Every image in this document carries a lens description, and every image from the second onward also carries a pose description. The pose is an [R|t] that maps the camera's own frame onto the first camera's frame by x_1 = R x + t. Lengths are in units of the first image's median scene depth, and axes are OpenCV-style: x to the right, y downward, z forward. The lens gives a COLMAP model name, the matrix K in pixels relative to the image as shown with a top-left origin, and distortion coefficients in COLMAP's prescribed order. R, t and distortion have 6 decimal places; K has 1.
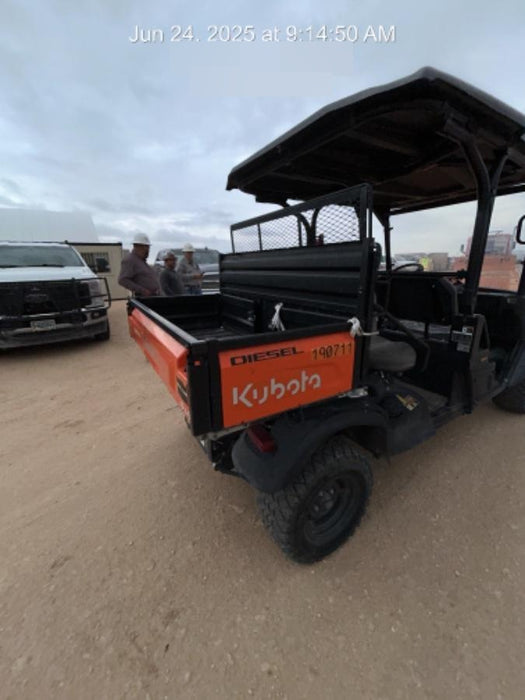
lens RADIAL K [[281.3, 0, 260.0], [0, 281.3, 349.8], [0, 0, 1]] dist [0.001673, 0.000085]
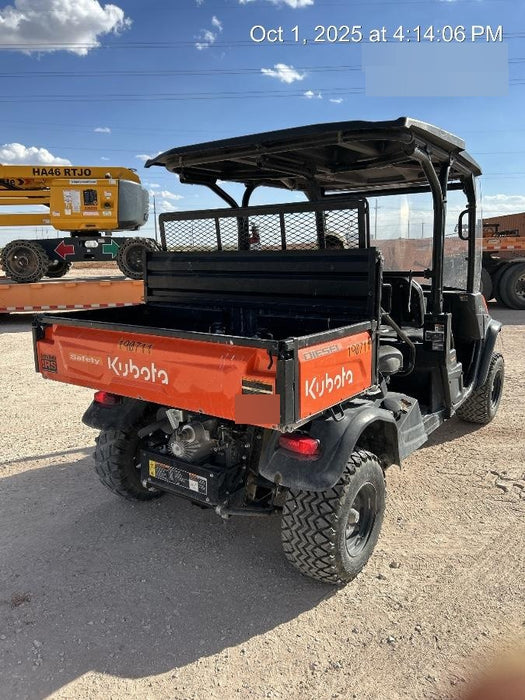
lens RADIAL K [[517.4, 0, 248.8], [0, 517.4, 347.2], [0, 0, 1]] dist [0.023918, 0.000123]
pose [[0.931183, -0.069521, 0.357862, -0.553905], [0.108329, 0.990074, -0.089541, 0.086540], [-0.348085, 0.122146, 0.929472, -0.461494]]
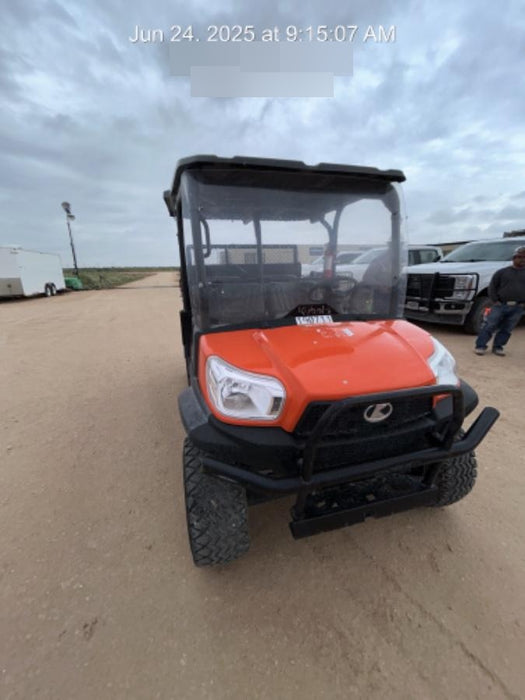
lens RADIAL K [[281.3, 0, 260.0], [0, 281.3, 349.8], [0, 0, 1]] dist [0.001673, 0.000085]
pose [[-0.268561, 0.293757, -0.917378, 2.533311], [-0.261320, 0.894432, 0.362910, -0.661477], [0.927139, 0.337193, -0.163445, 2.026639]]
